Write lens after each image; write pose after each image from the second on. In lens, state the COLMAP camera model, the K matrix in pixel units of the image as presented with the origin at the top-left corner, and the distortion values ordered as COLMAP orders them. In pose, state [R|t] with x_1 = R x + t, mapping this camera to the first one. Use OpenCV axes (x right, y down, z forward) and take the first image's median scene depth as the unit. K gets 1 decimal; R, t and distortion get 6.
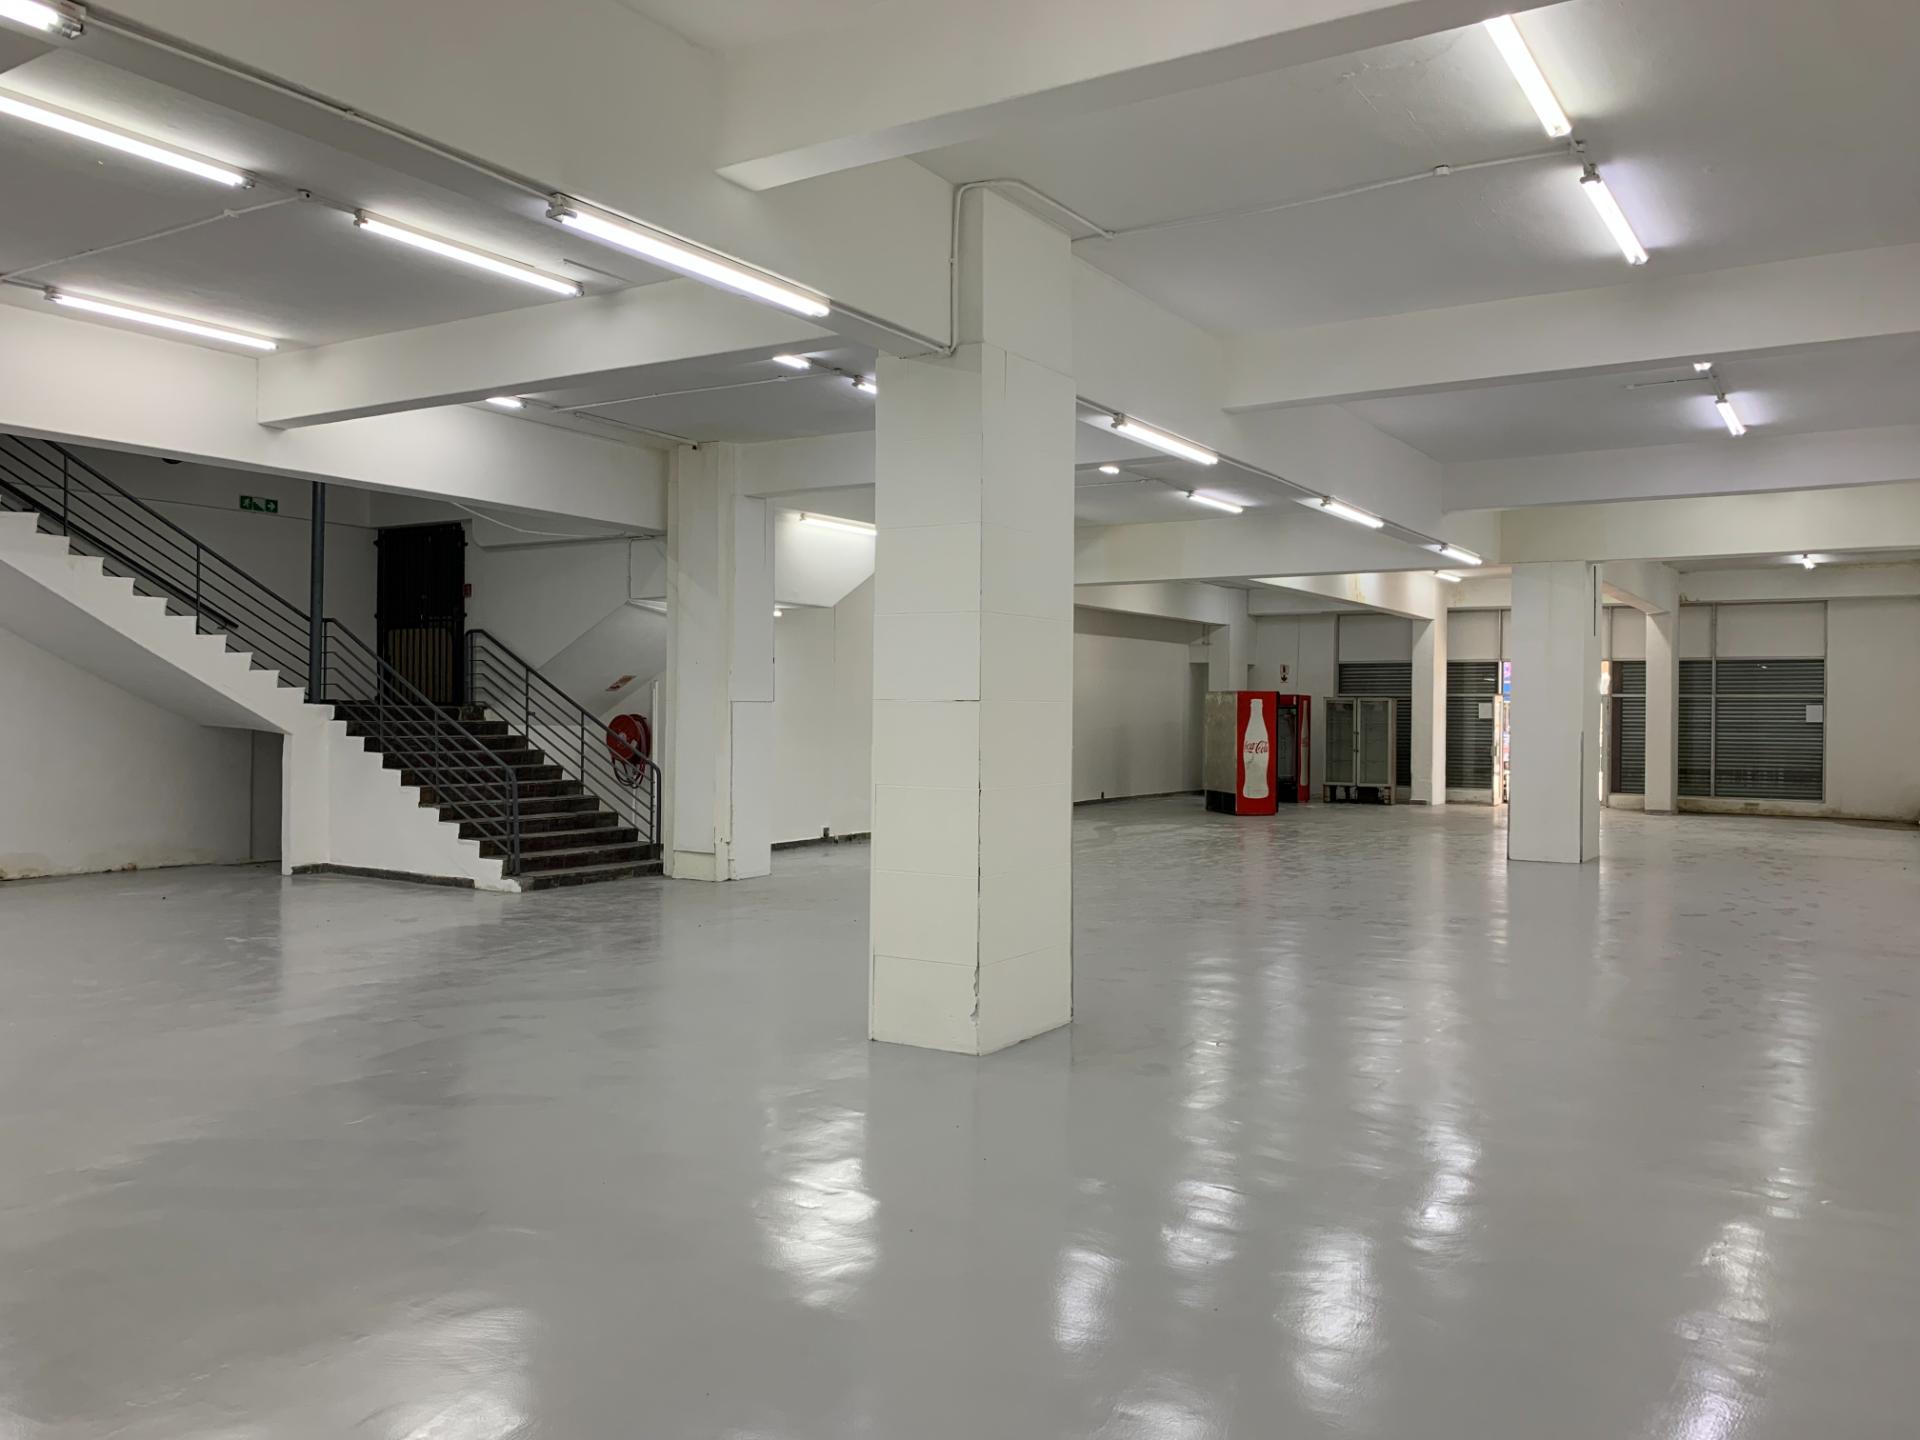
lens RADIAL K [[1474.2, 0, 960.0], [0, 1474.2, 720.0], [0, 0, 1]] dist [0.000952, -0.000030]
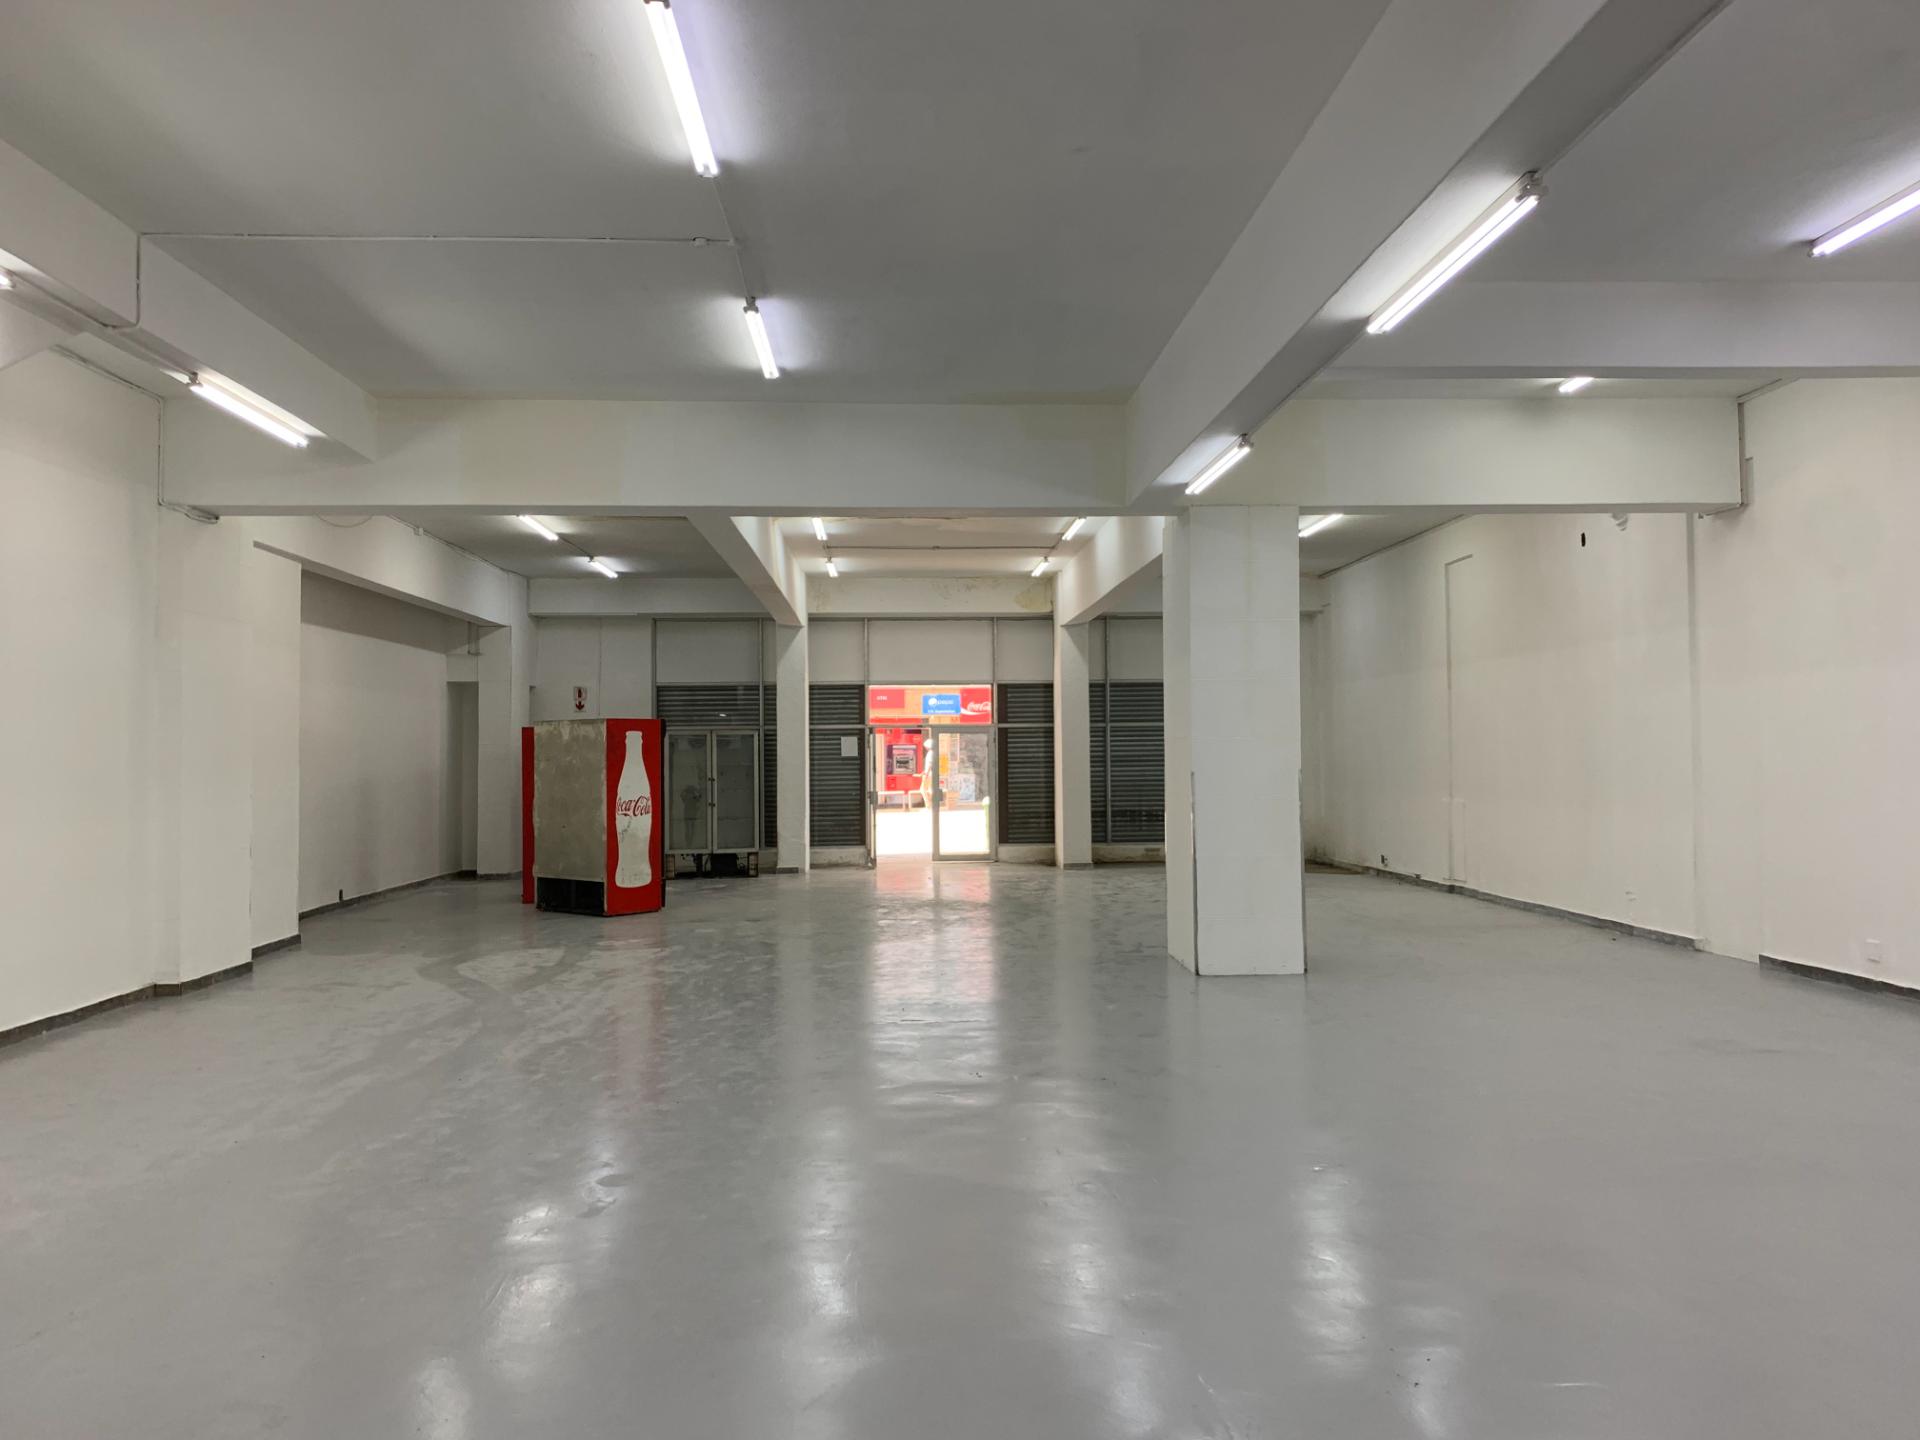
lens RADIAL K [[1426.8, 0, 963.6], [0, 1426.8, 749.9], [0, 0, 1]] dist [0.057265, -0.000896]
pose [[0.811547, -0.015718, 0.584075, -0.040204], [0.021436, 0.999766, -0.002881, -0.001183], [-0.583893, 0.014858, 0.811695, 0.378305]]
